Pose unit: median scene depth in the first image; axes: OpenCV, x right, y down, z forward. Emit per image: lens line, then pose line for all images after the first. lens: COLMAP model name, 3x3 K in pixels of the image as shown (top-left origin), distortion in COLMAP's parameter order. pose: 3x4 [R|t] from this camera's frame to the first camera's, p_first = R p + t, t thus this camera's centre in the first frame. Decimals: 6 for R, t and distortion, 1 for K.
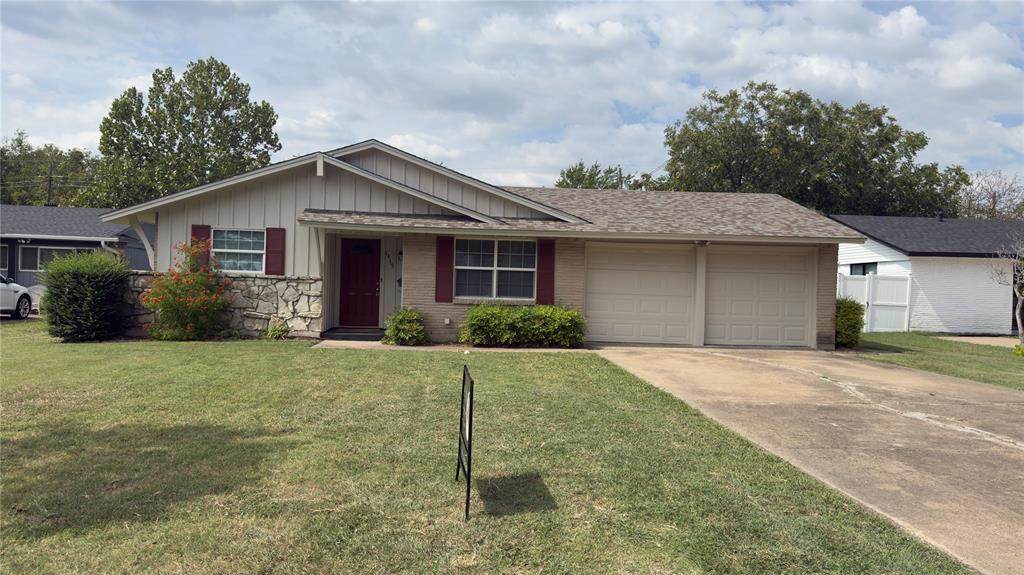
lens RADIAL K [[724.0, 0, 511.6], [0, 724.0, 293.1], [0, 0, 1]] dist [0.103466, -0.161992]
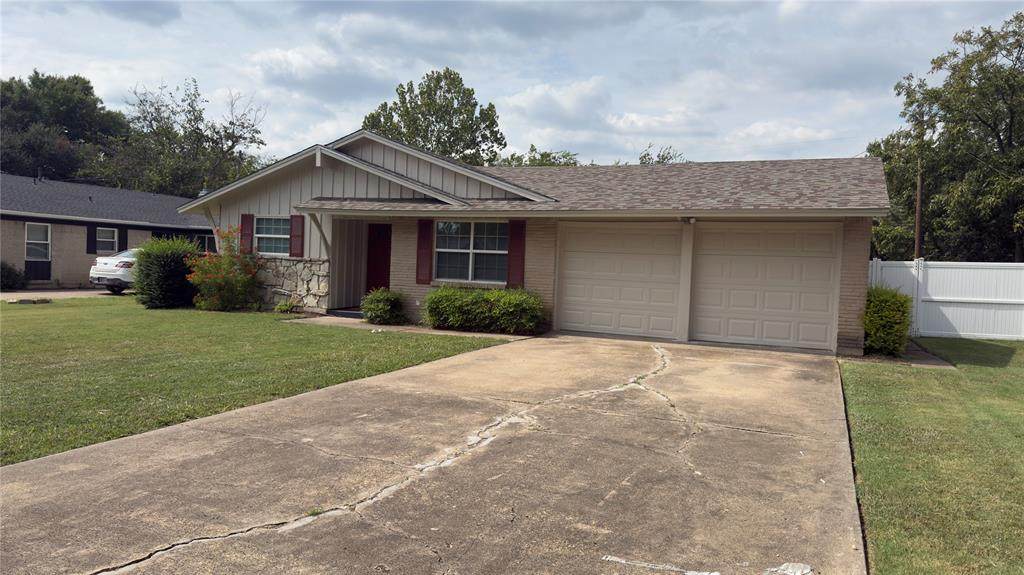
lens RADIAL K [[724.0, 0, 511.6], [0, 724.0, 293.1], [0, 0, 1]] dist [0.103466, -0.161992]
pose [[0.880716, 0.024235, -0.473024, 0.499316], [-0.020699, 0.999705, 0.012679, 0.009798], [0.473192, -0.001376, 0.880958, 0.160601]]
